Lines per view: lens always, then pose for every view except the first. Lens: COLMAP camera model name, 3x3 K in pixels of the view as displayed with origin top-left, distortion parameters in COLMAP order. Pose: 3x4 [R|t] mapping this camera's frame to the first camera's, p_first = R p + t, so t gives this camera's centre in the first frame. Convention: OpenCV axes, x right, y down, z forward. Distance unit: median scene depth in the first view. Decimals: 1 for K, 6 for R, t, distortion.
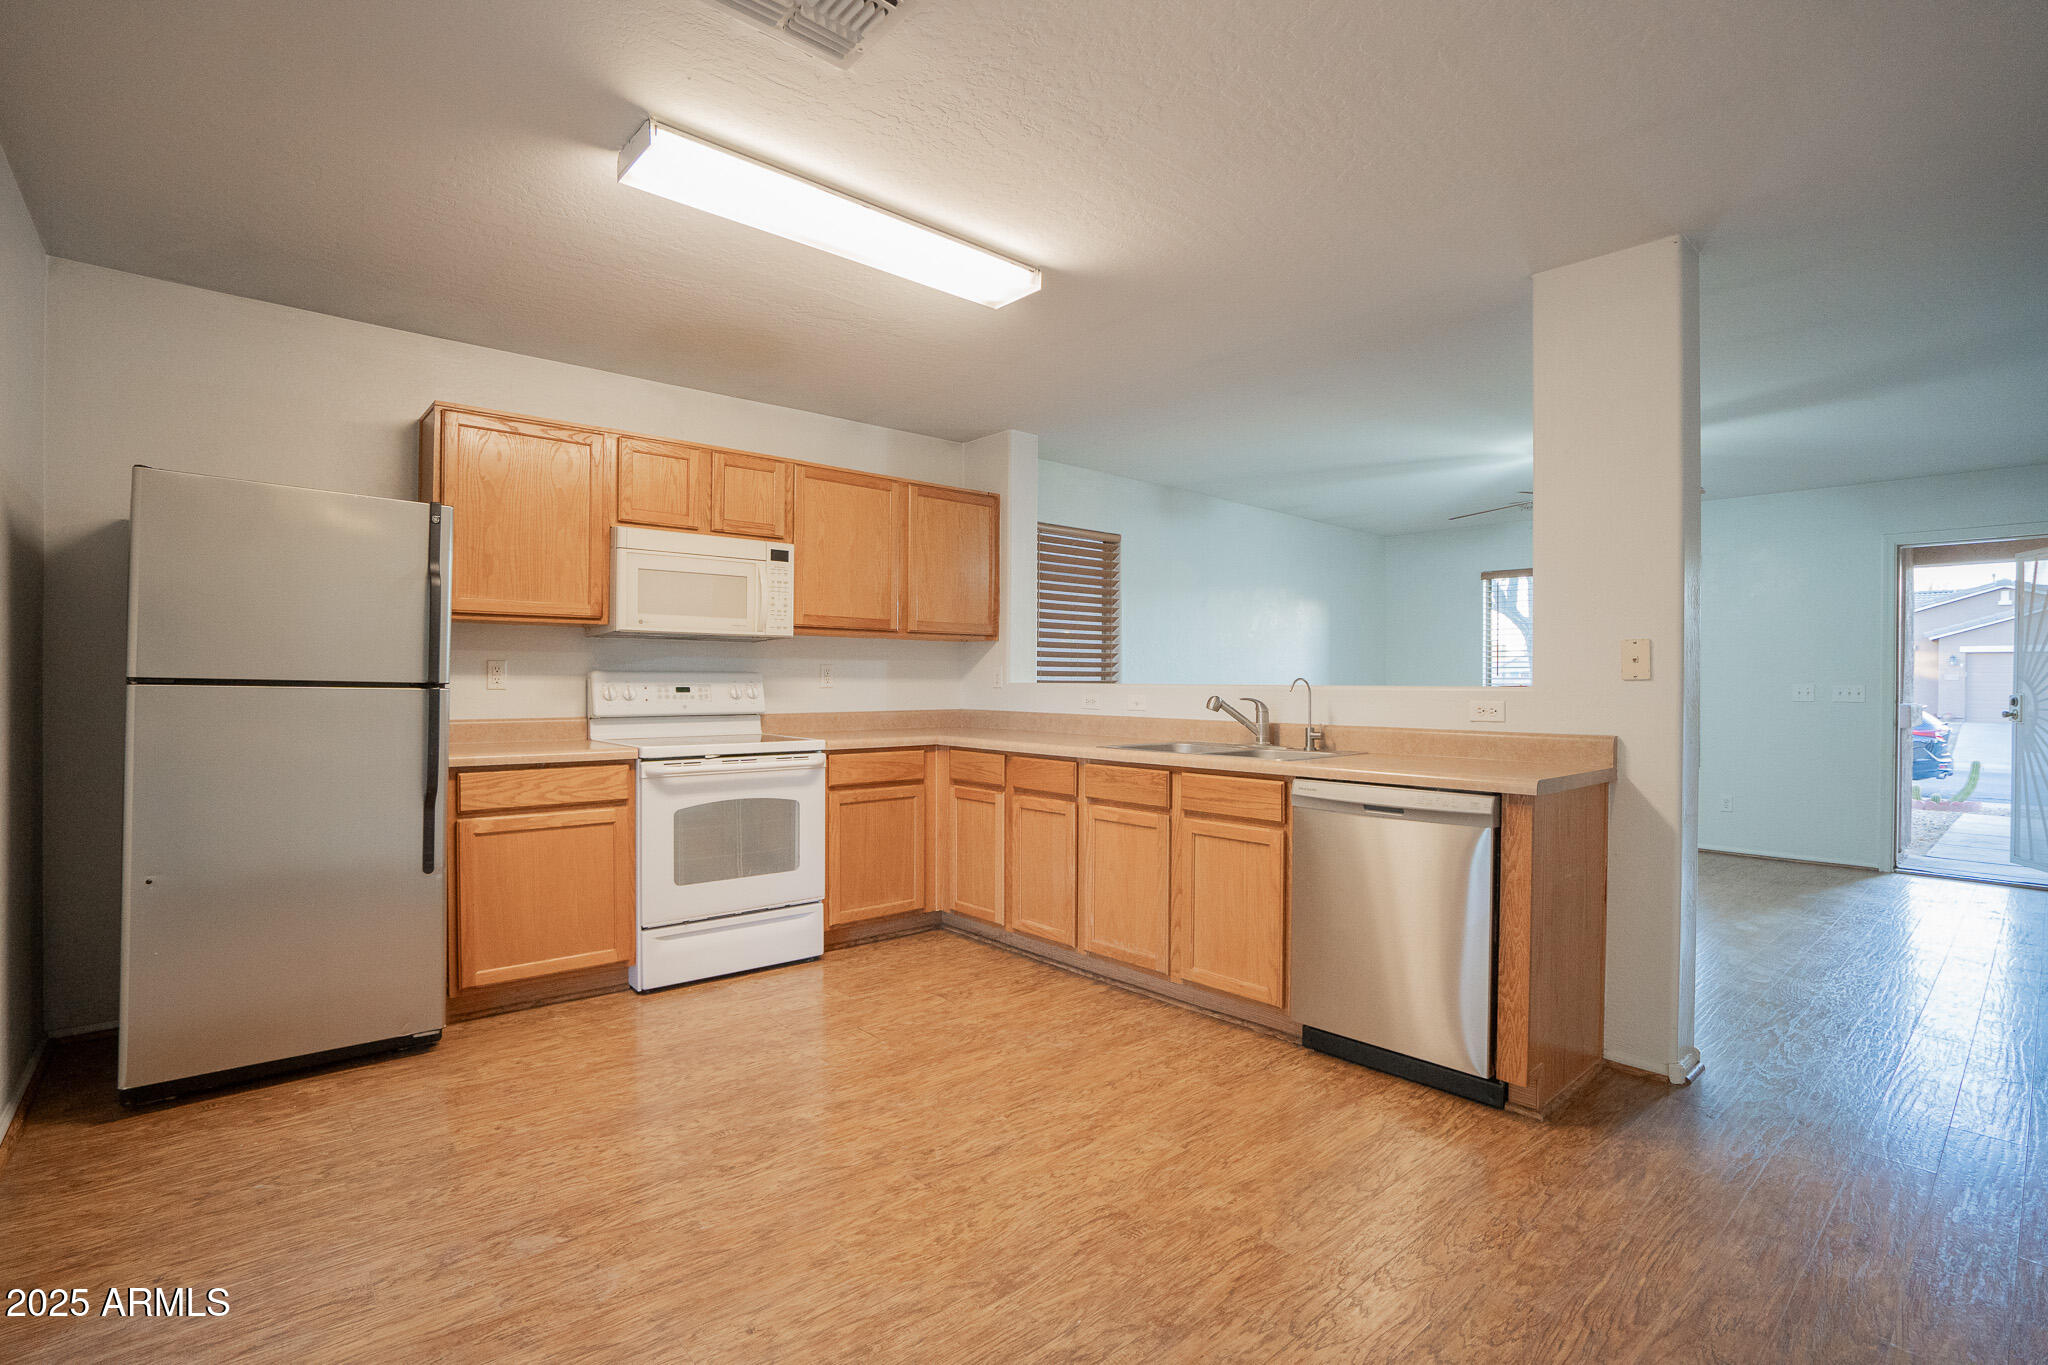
lens RADIAL K [[918.0, 0, 1026.3], [0, 918.0, 686.2], [0, 0, 1]] dist [-0.062575, 0.024118]
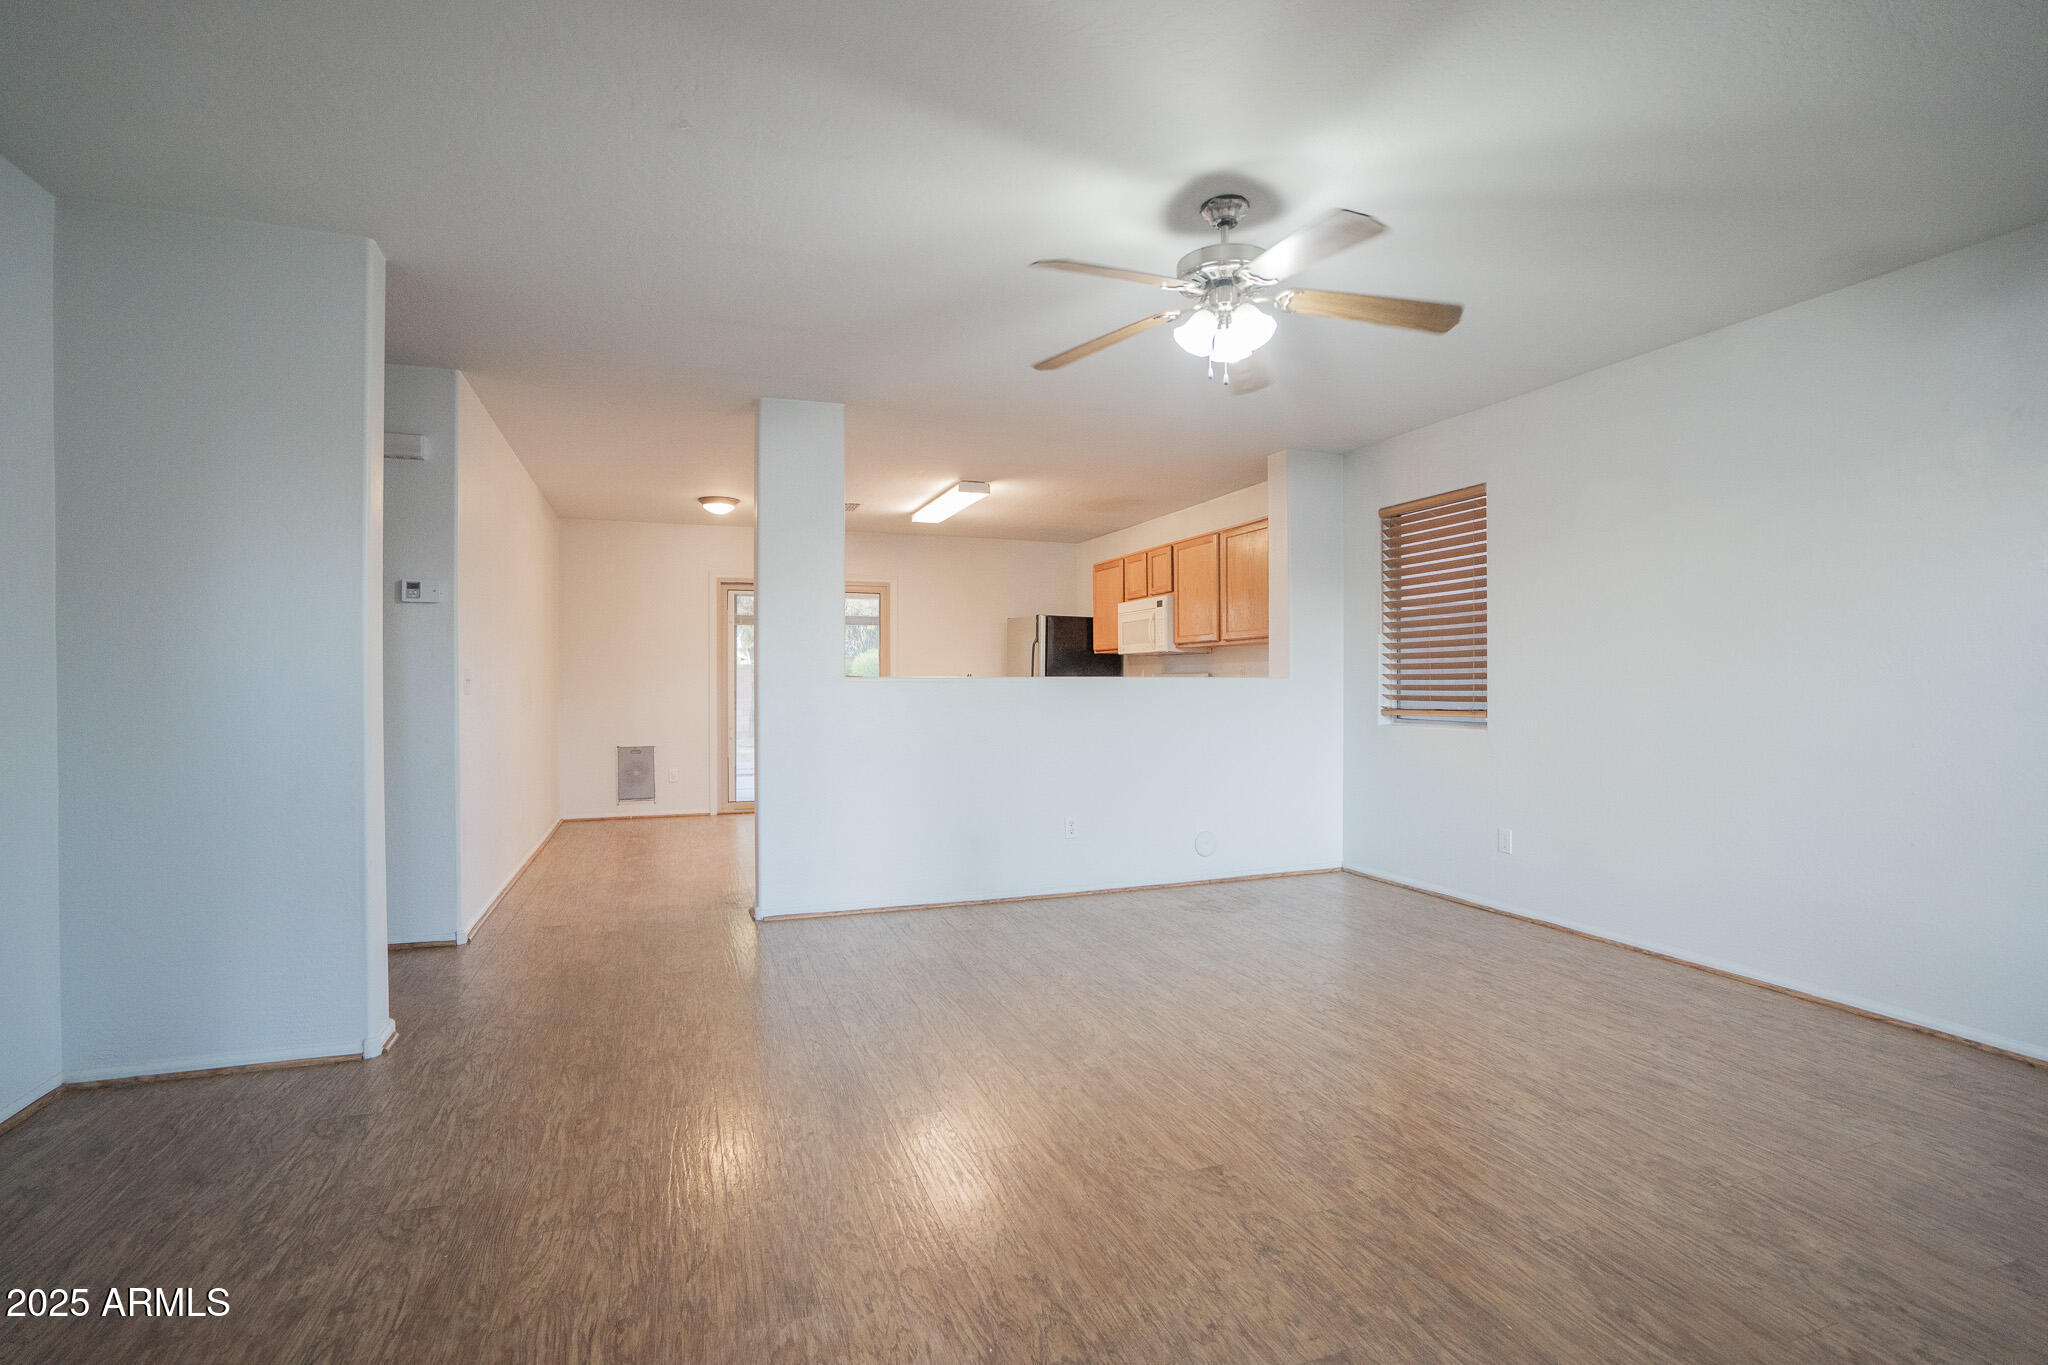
lens RADIAL K [[946.5, 0, 1024.0], [0, 946.5, 682.5], [0, 0, 1]] dist [-0.065536, 0.028141]
pose [[-0.347363, -0.009035, -0.937687, 1.696883], [-0.007000, 0.999951, -0.007042, 0.018560], [0.937705, 0.004118, -0.347409, 1.606031]]
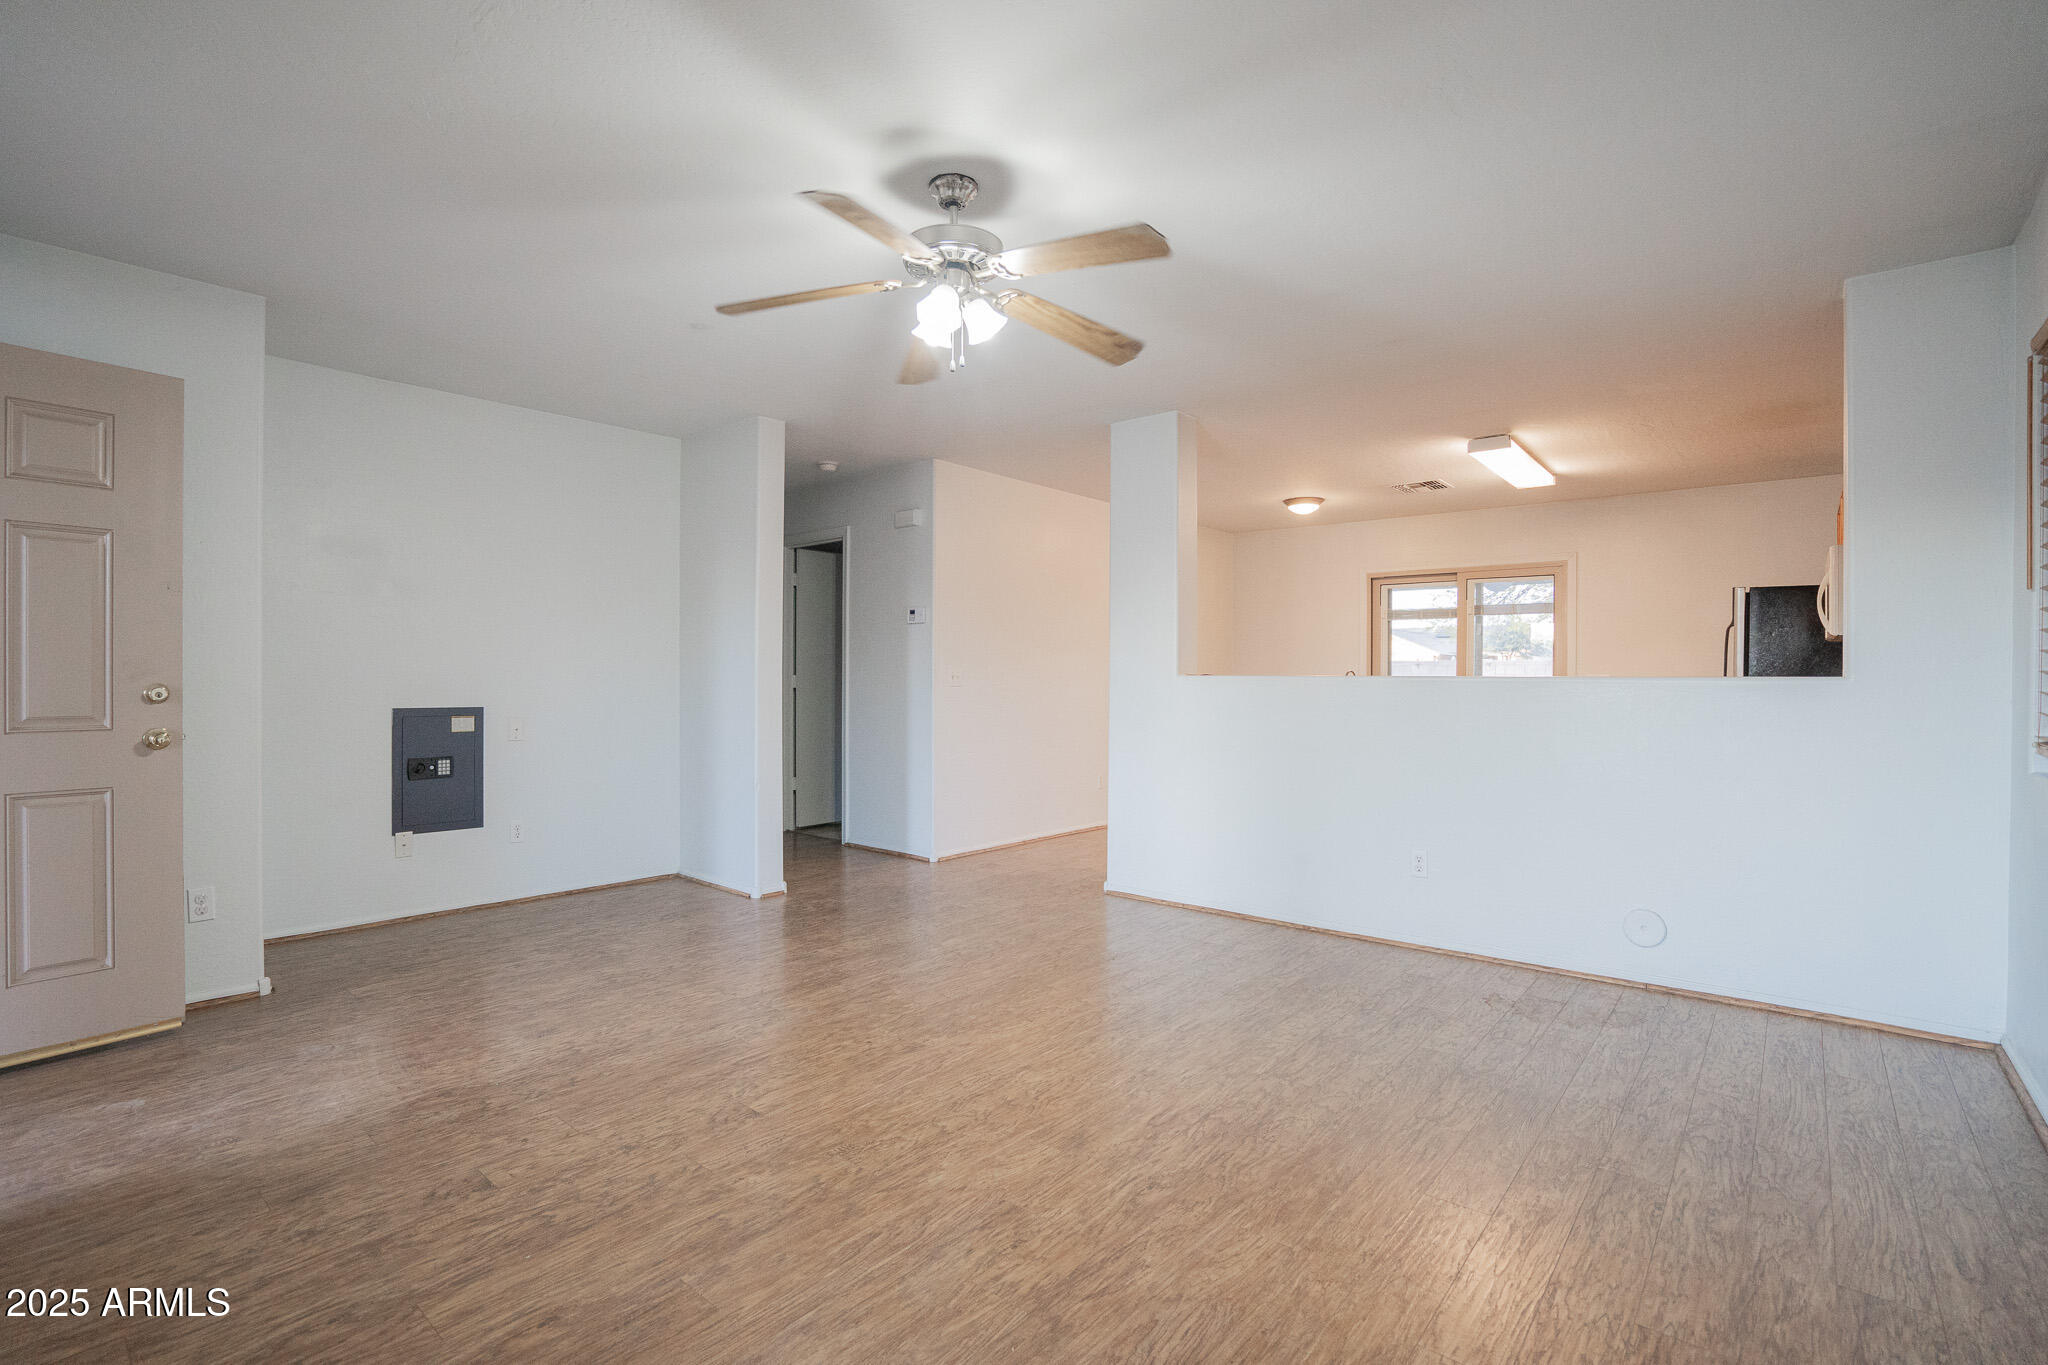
lens RADIAL K [[958.1, 0, 1024.0], [0, 958.1, 682.5], [0, 0, 1]] dist [-0.071293, 0.028088]
pose [[-0.987762, -0.015024, -0.155243, 0.958424], [-0.016915, 0.999798, 0.010862, 0.001373], [0.155048, 0.013355, -0.987817, 2.258229]]
